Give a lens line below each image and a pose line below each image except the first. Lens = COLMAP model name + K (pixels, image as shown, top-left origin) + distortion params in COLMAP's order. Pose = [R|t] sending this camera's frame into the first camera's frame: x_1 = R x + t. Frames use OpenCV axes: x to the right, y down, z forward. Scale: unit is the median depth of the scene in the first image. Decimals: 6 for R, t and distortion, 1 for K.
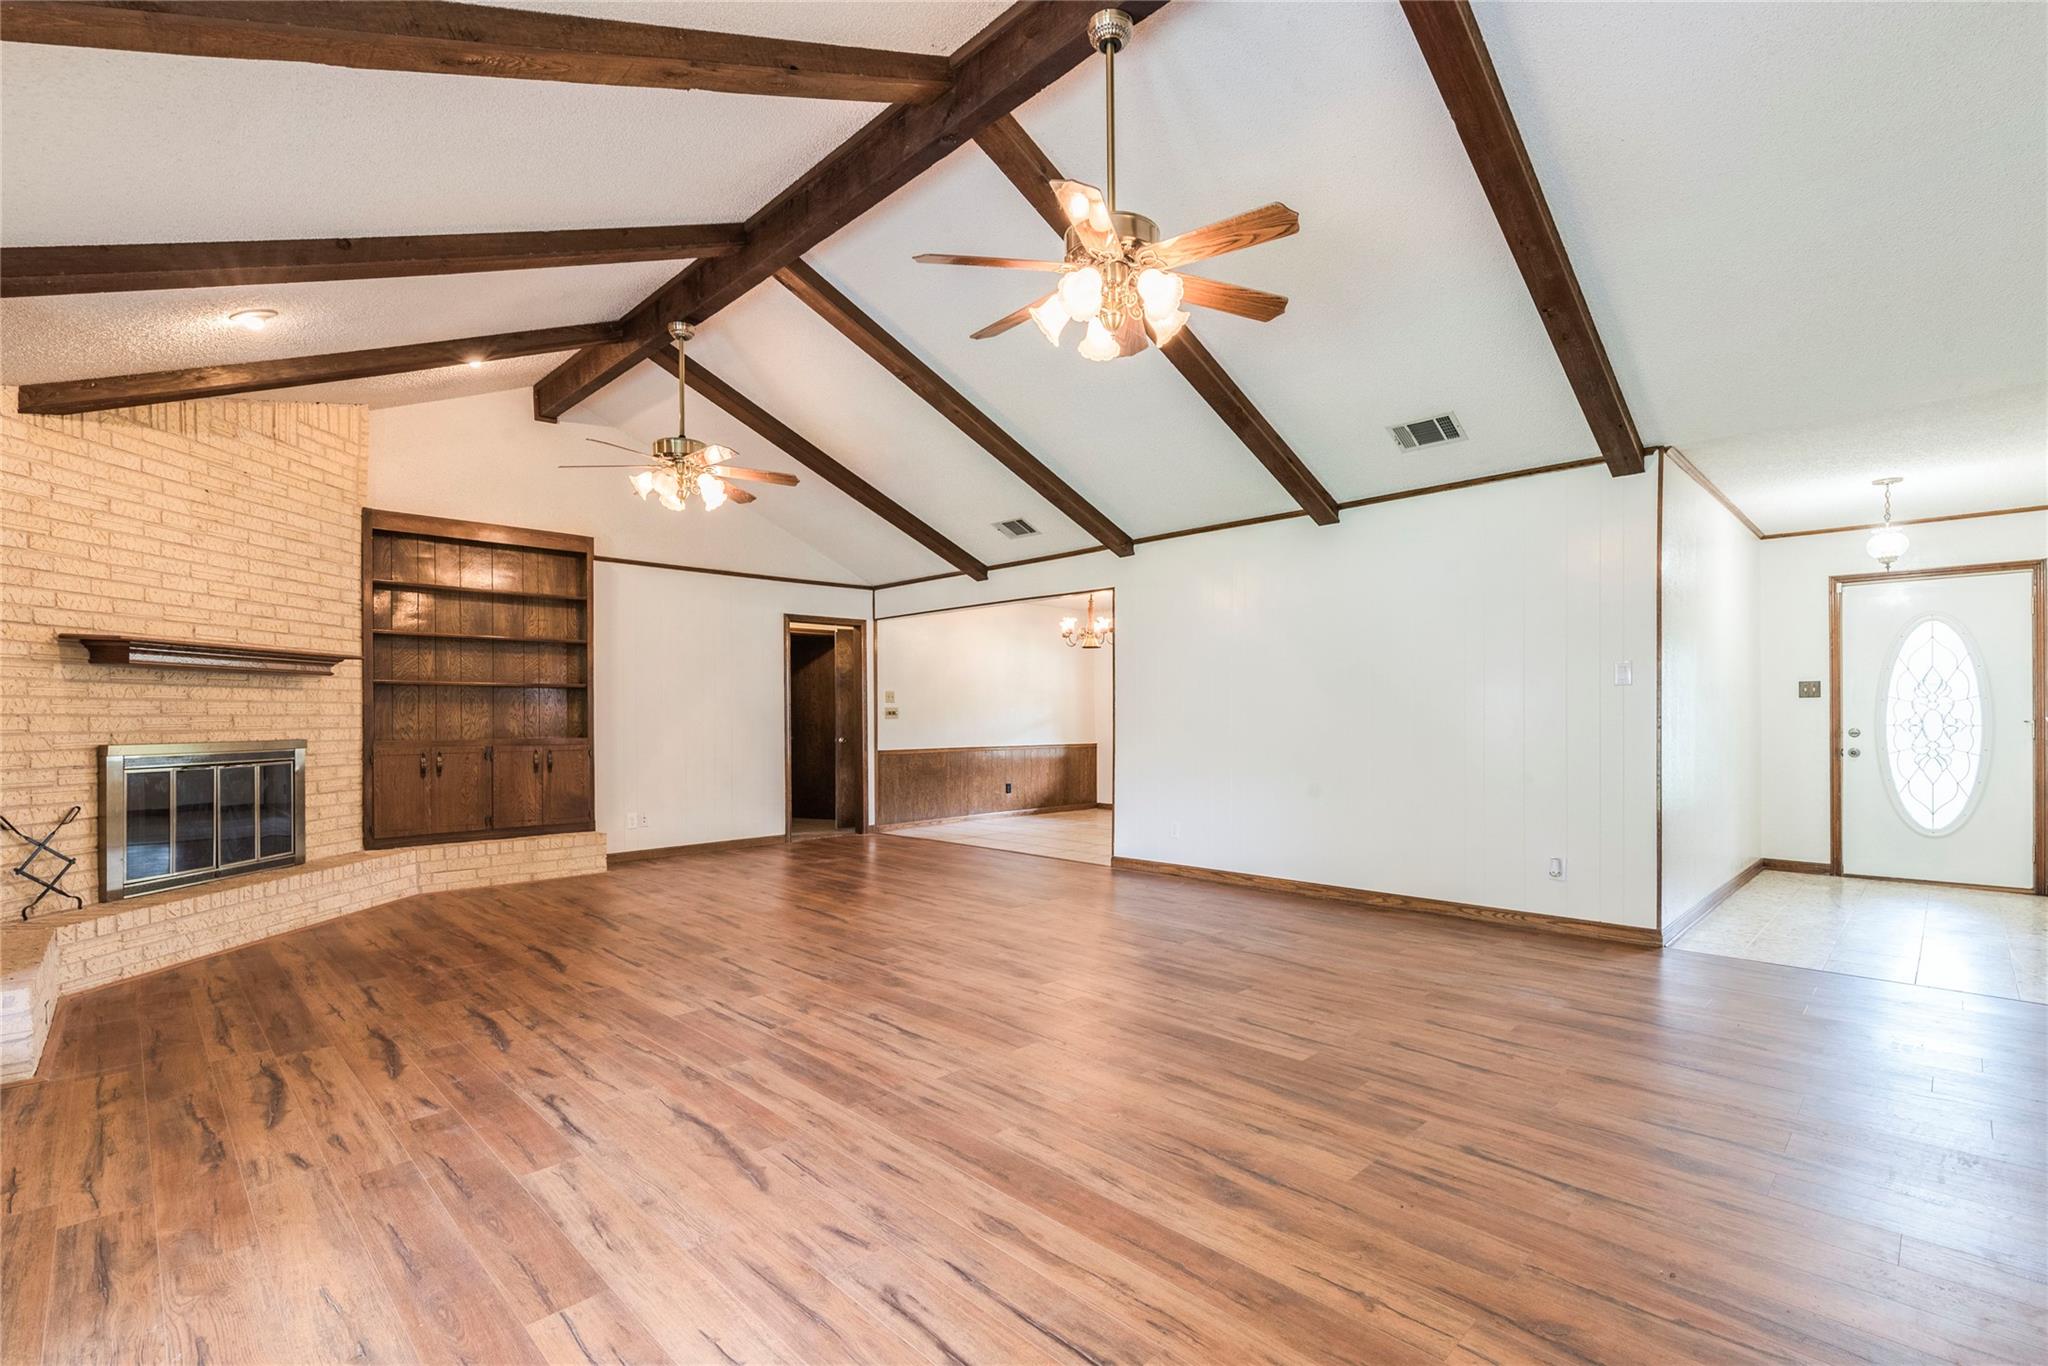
lens RADIAL K [[924.5, 0, 1042.7], [0, 924.5, 698.1], [0, 0, 1]] dist [0.001420, 0.000612]
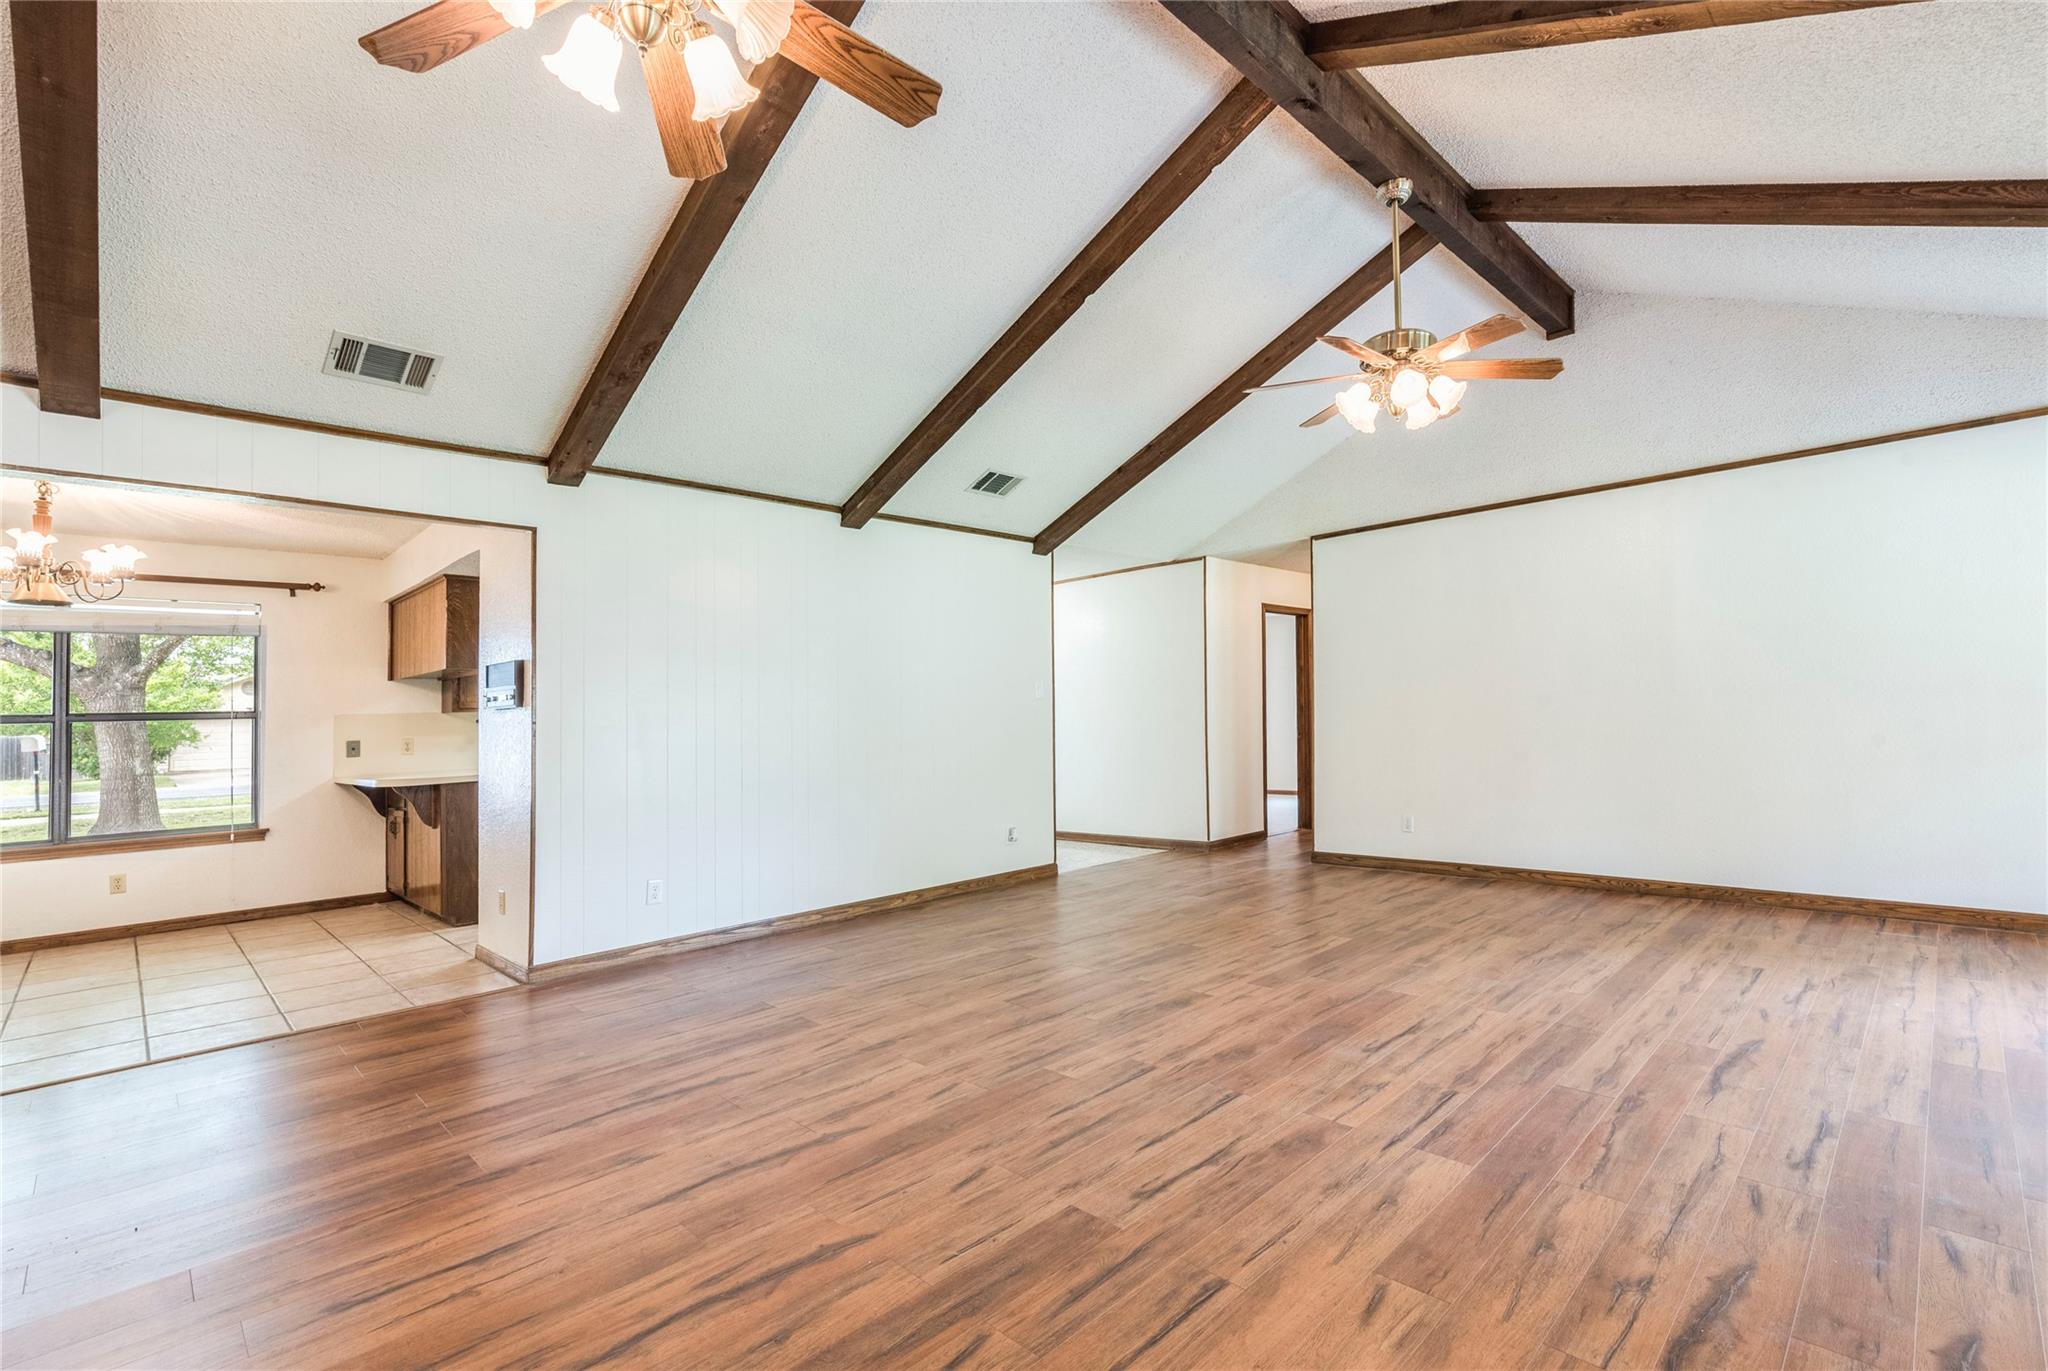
lens RADIAL K [[924.5, 0, 1042.7], [0, 924.5, 700.6], [0, 0, 1]] dist [0.001420, 0.000612]
pose [[-0.007059, 0.023147, 0.999707, -1.124213], [0.014775, 0.999625, -0.023040, 0.030932], [-0.999866, 0.014608, -0.007398, 1.388006]]
